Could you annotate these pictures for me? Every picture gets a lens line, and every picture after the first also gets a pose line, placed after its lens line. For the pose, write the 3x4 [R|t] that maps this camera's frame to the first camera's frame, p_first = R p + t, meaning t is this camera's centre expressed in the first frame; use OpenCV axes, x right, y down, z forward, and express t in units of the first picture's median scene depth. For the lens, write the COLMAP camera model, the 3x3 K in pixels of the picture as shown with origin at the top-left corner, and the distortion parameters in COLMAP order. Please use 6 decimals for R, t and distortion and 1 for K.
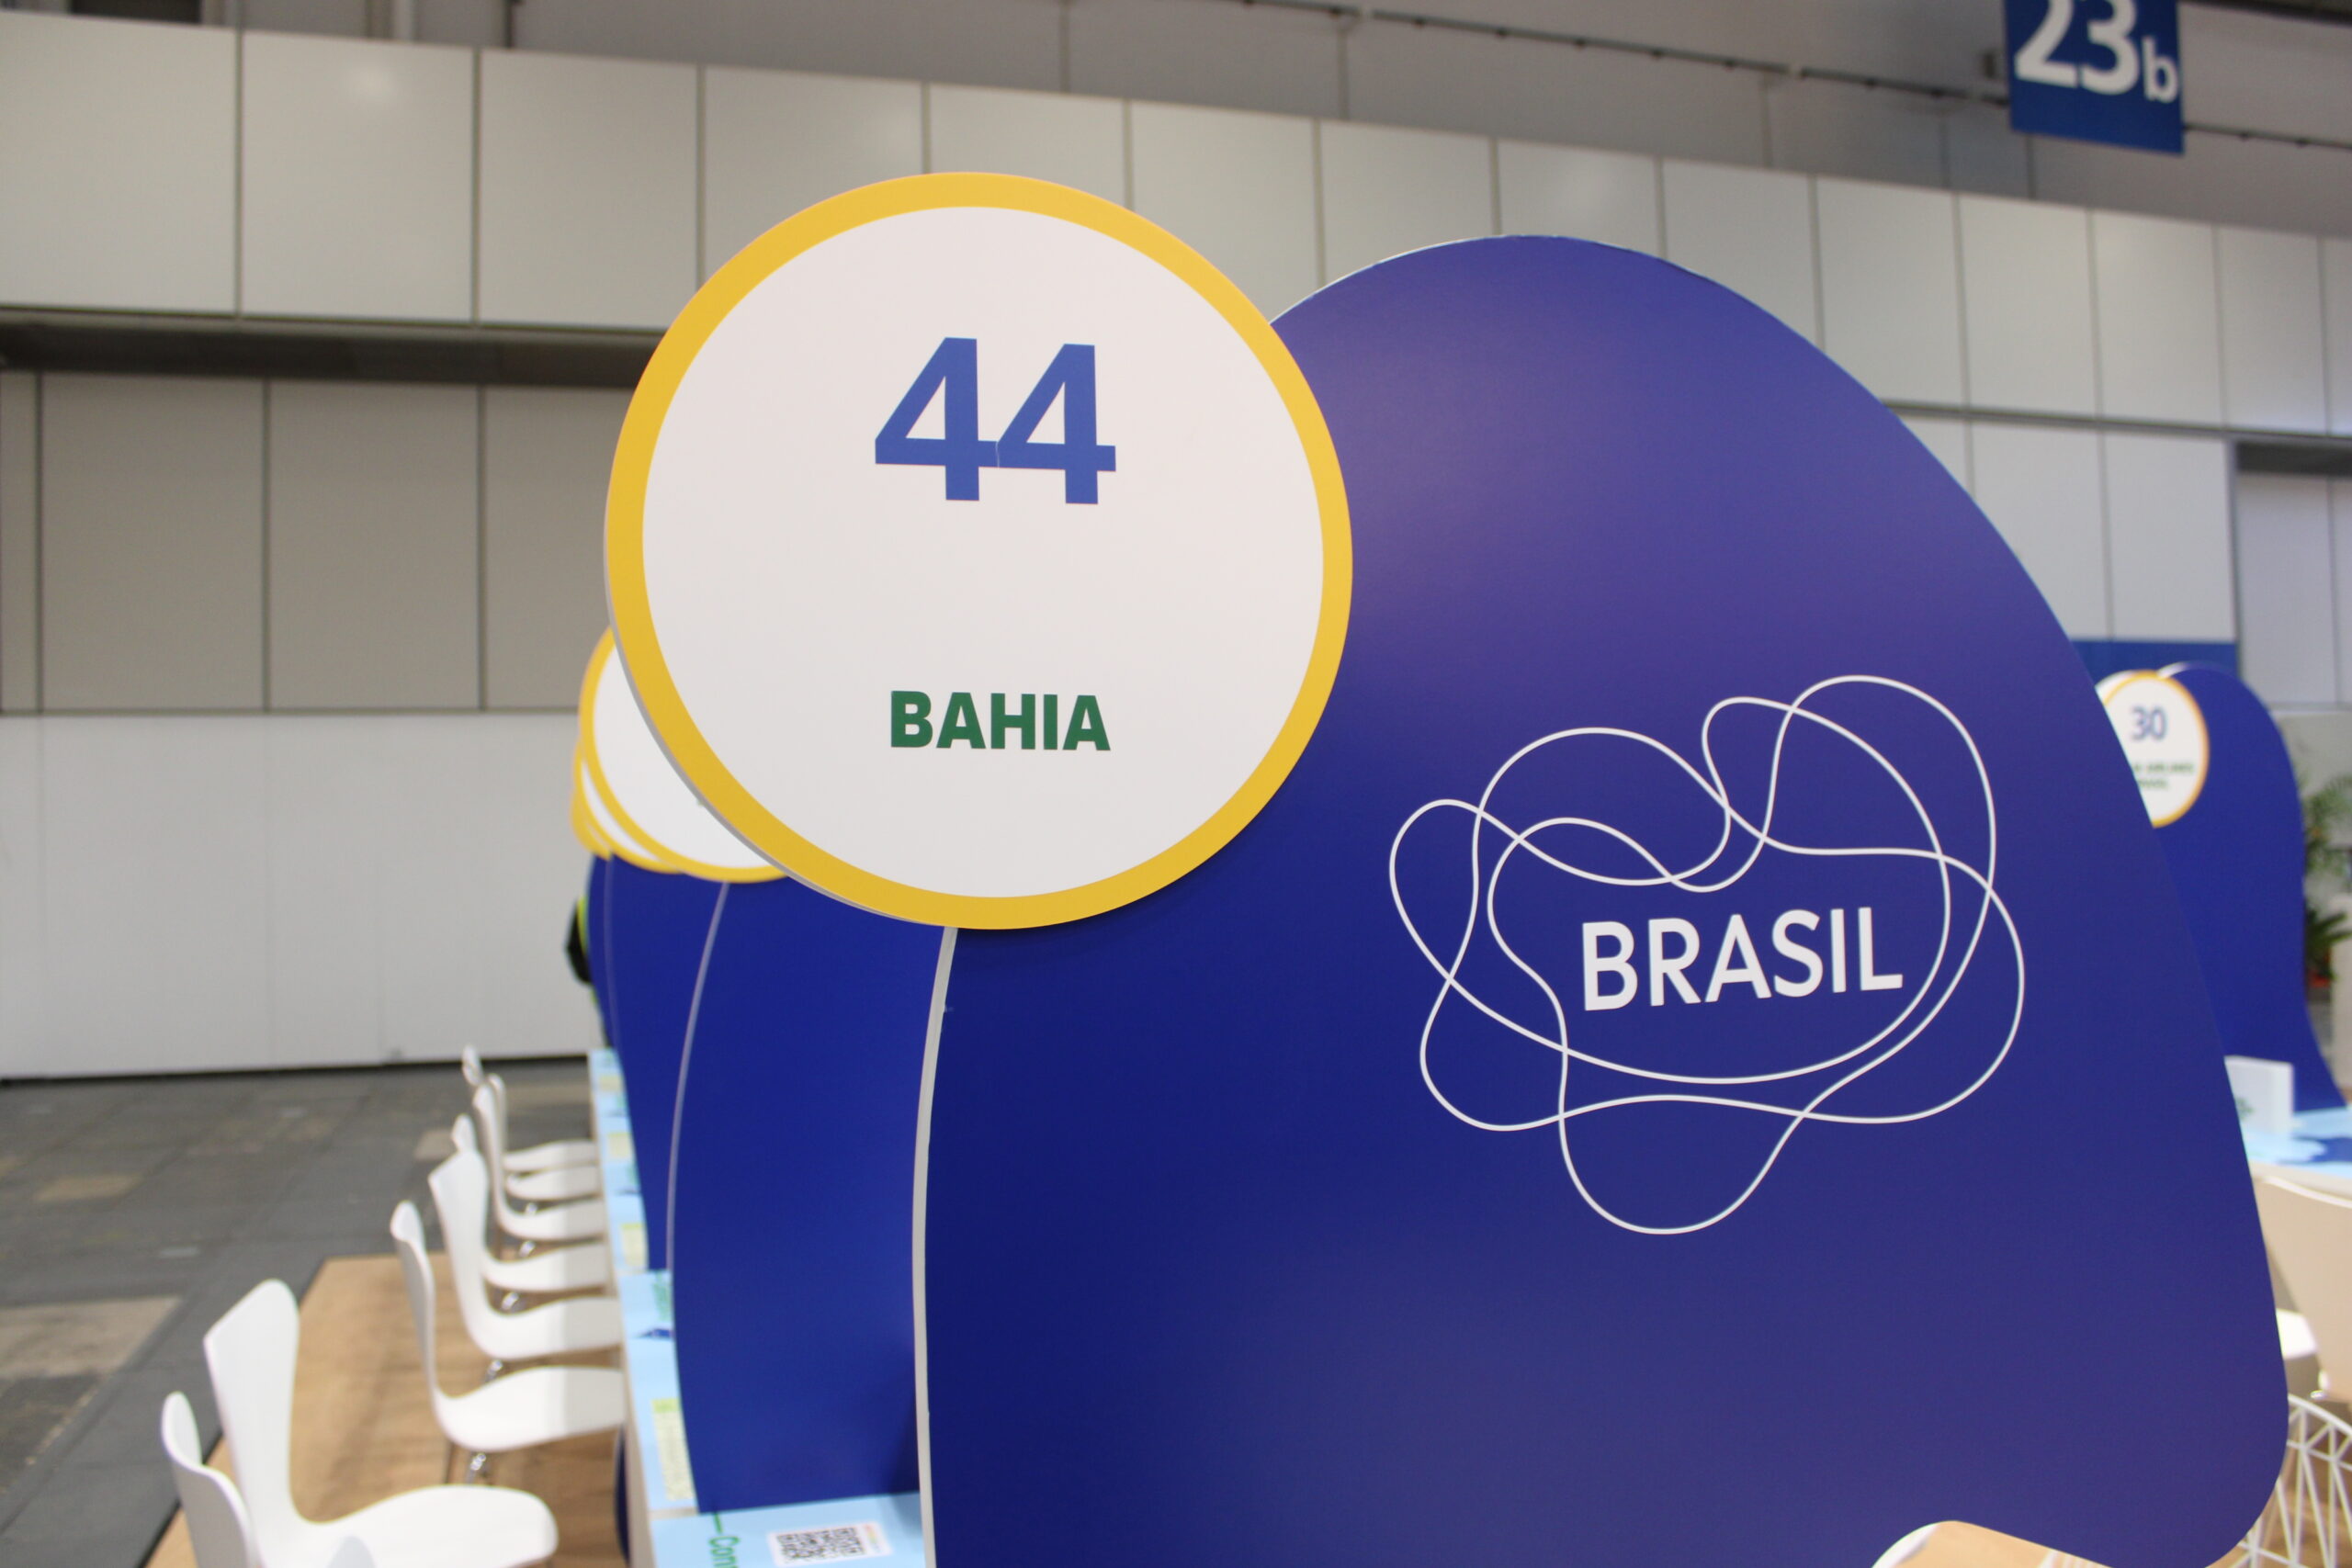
lens RADIAL K [[1852.1, 0, 1176.0], [0, 1852.1, 784.0], [0, 0, 1]] dist [-0.167161, 0.109560]
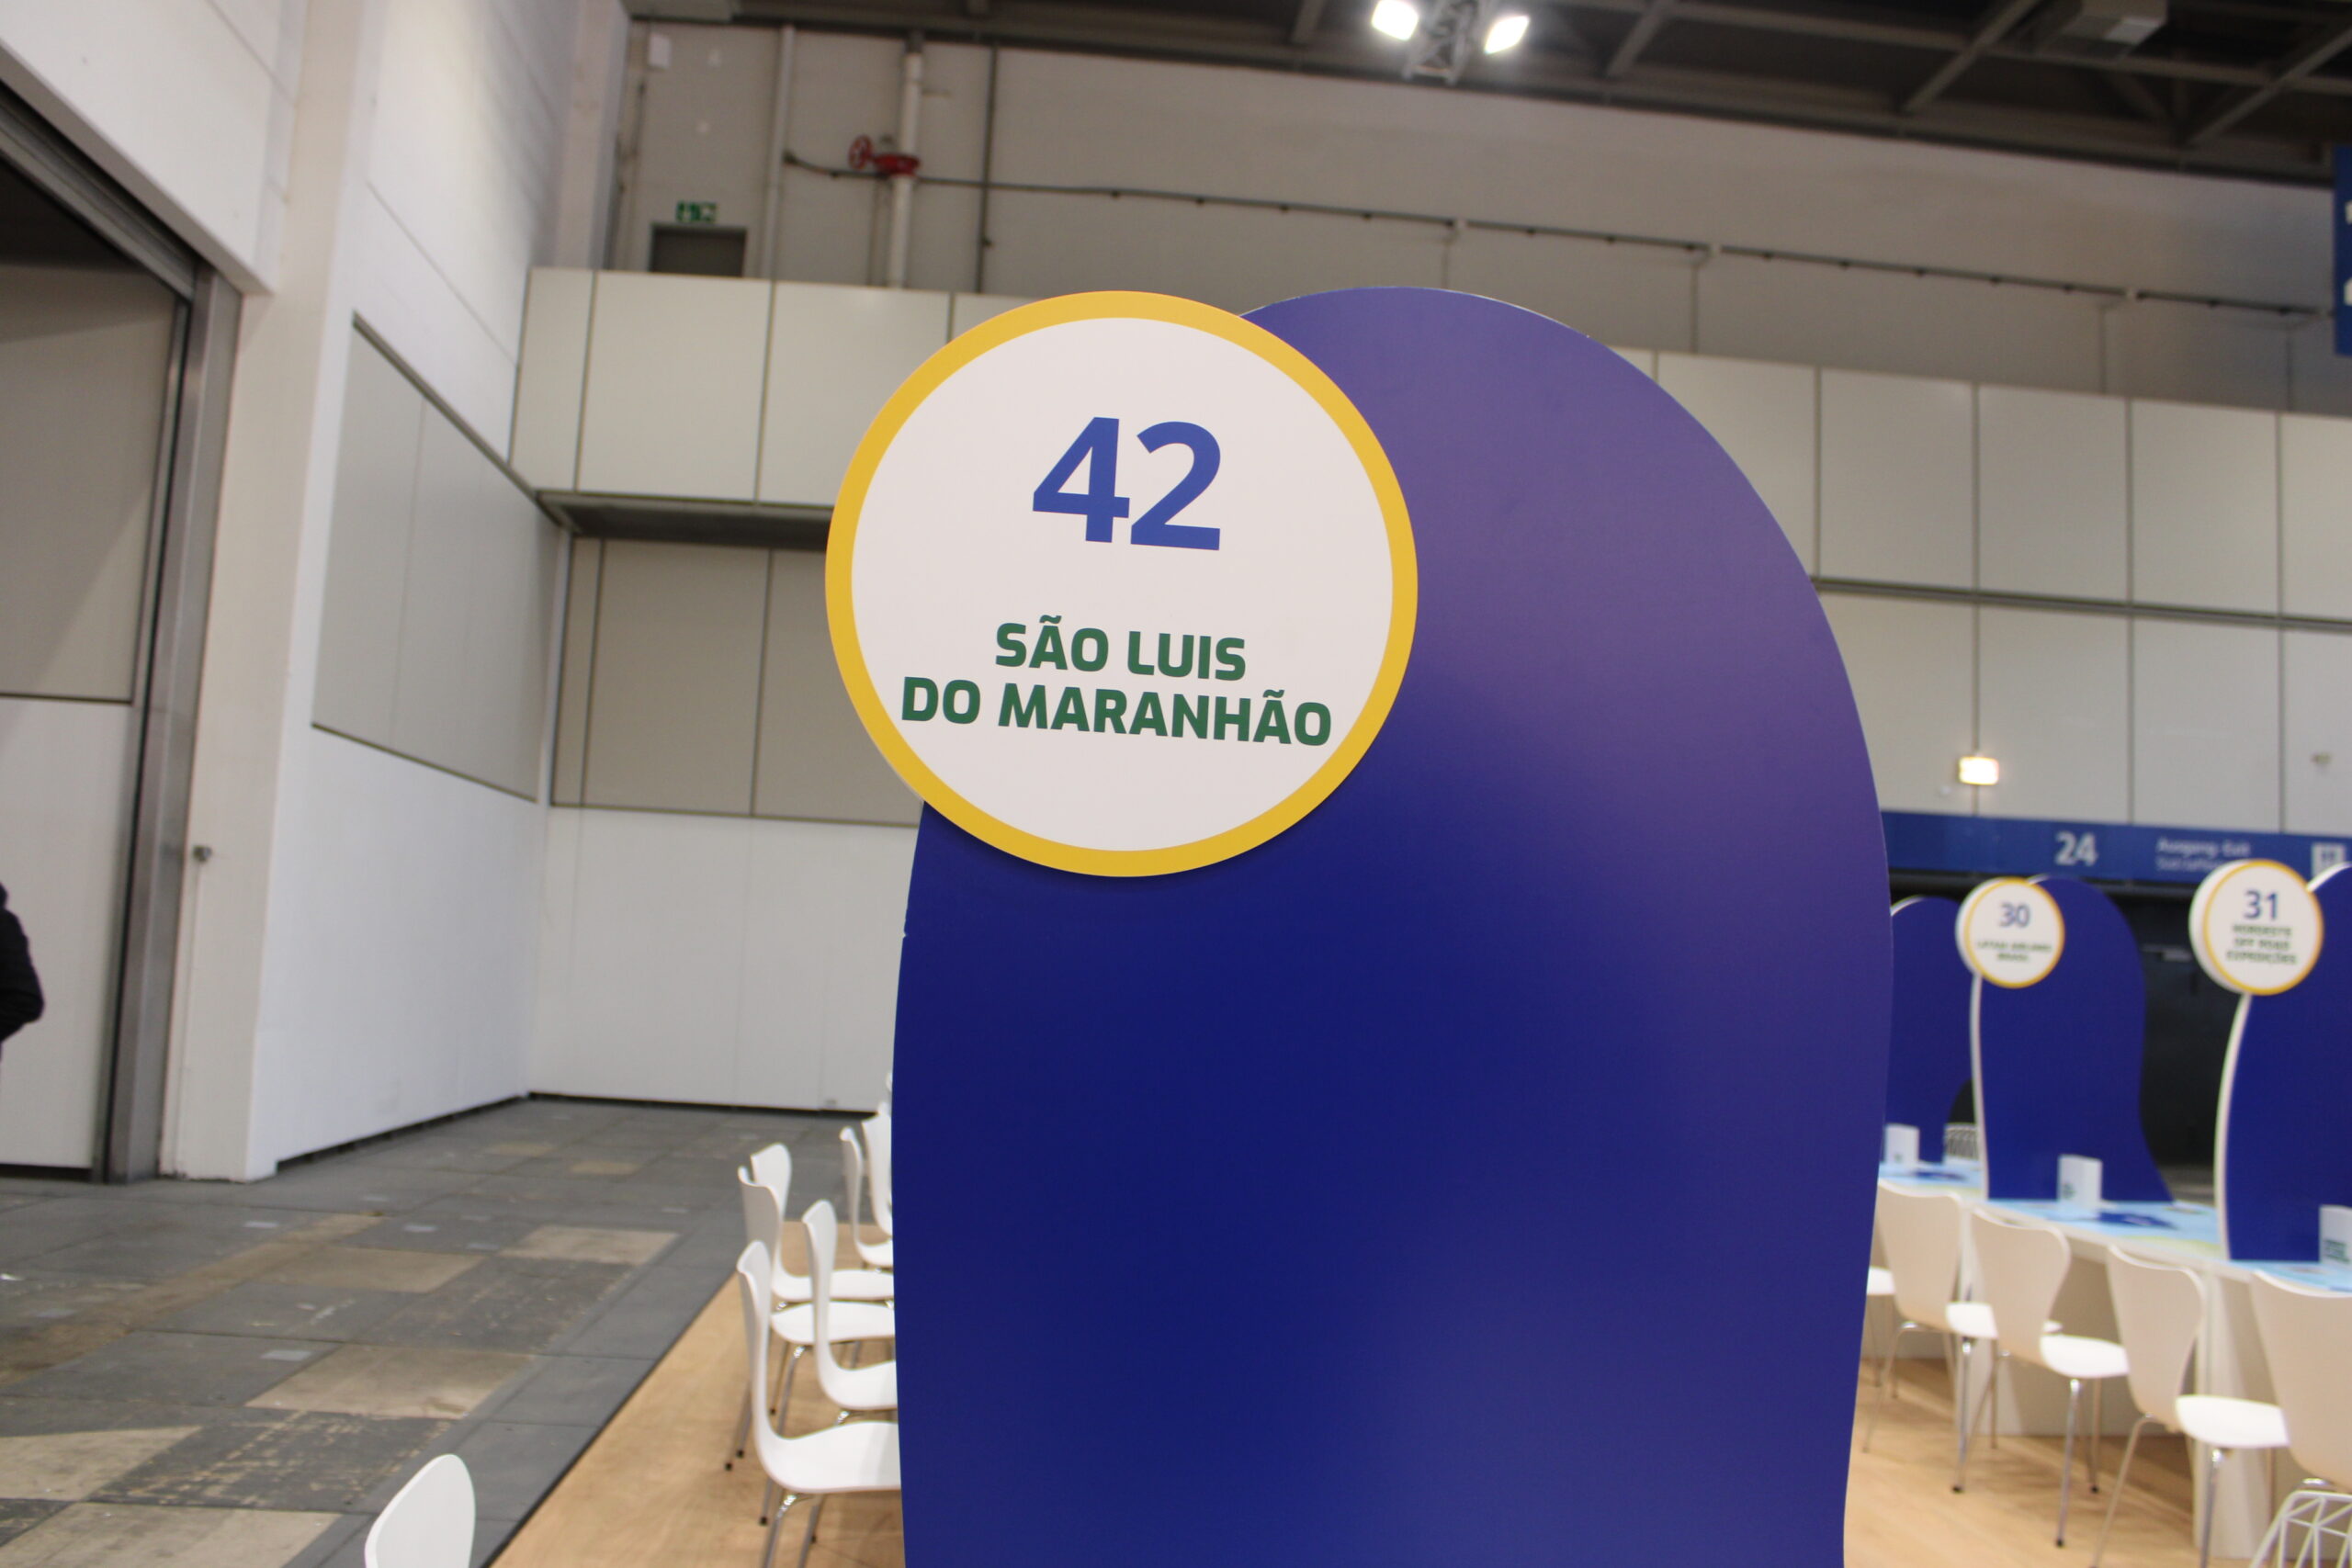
lens RADIAL K [[1852.1, 0, 1176.0], [0, 1852.1, 784.0], [0, 0, 1]] dist [-0.167161, 0.109560]
pose [[0.971942, 0.052463, -0.229295, 0.071390], [-0.069476, 0.995347, -0.066761, 0.001364], [0.224726, 0.080819, 0.971065, -0.184752]]
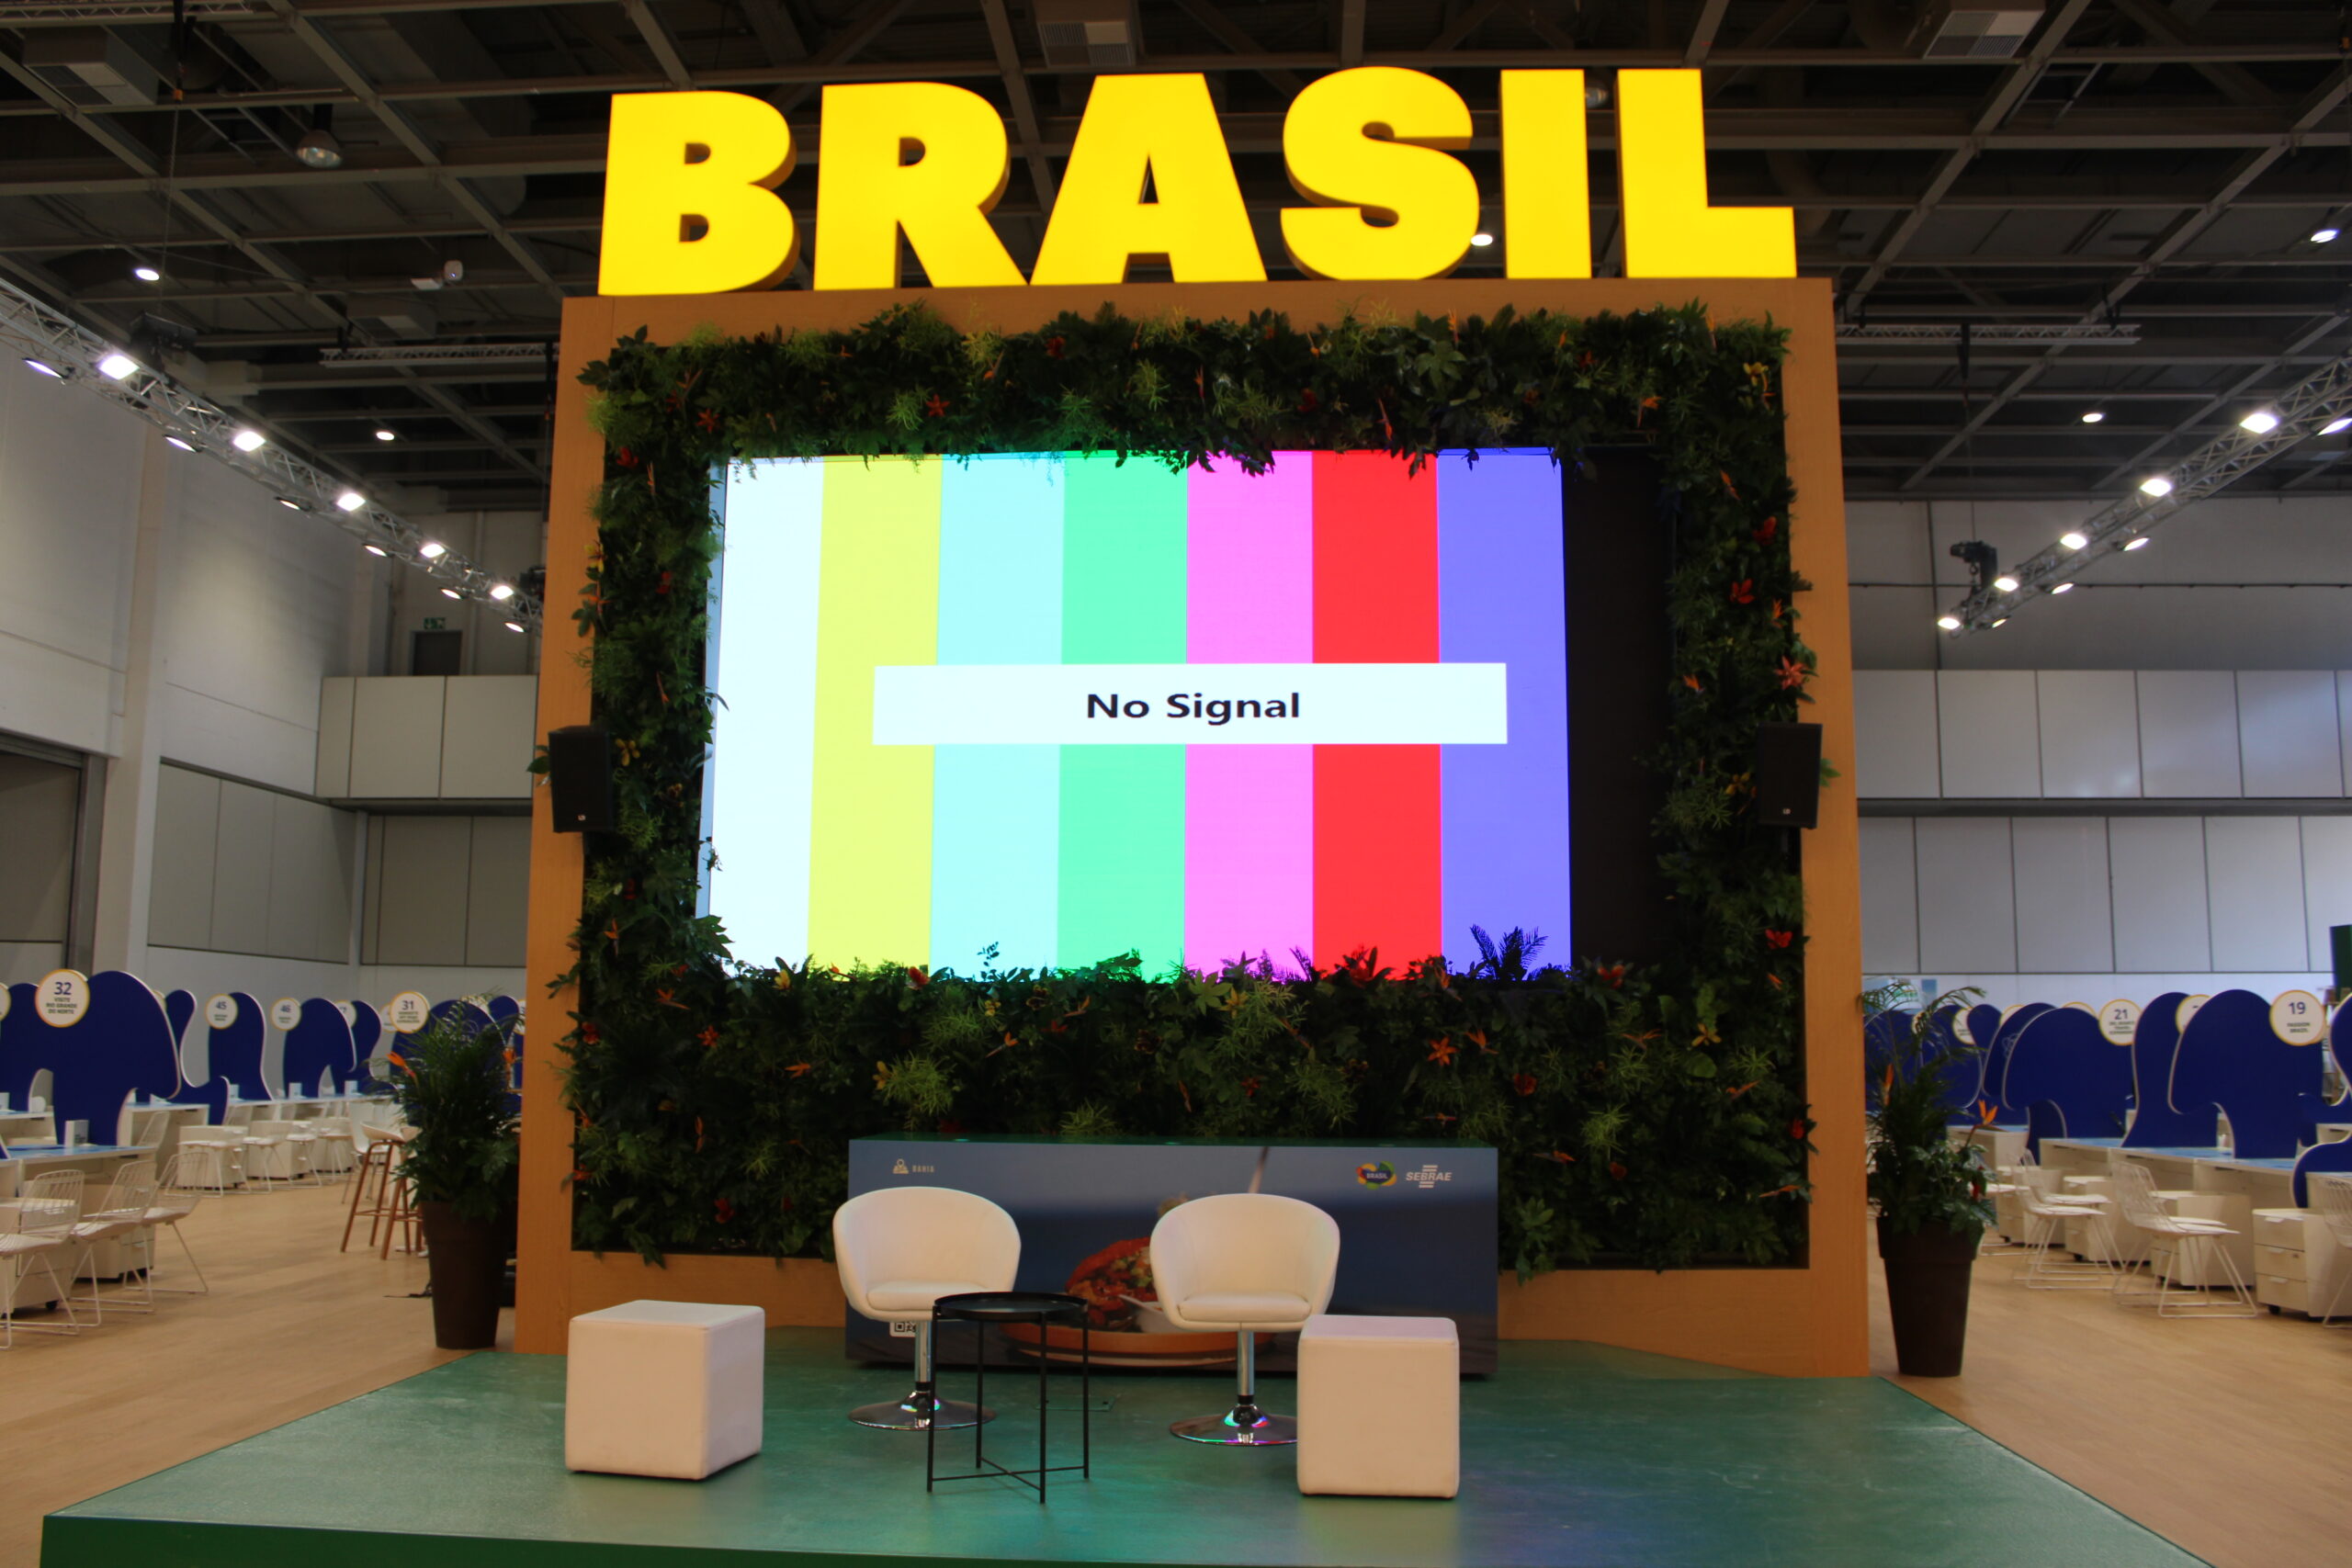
lens RADIAL K [[1852.1, 0, 1176.0], [0, 1852.1, 784.0], [0, 0, 1]] dist [-0.167161, 0.109560]
pose [[0.931448, -0.018610, -0.363397, 1.230233], [-0.023186, 0.993626, -0.110315, -0.041866], [0.363134, 0.111178, 0.925080, -0.849792]]
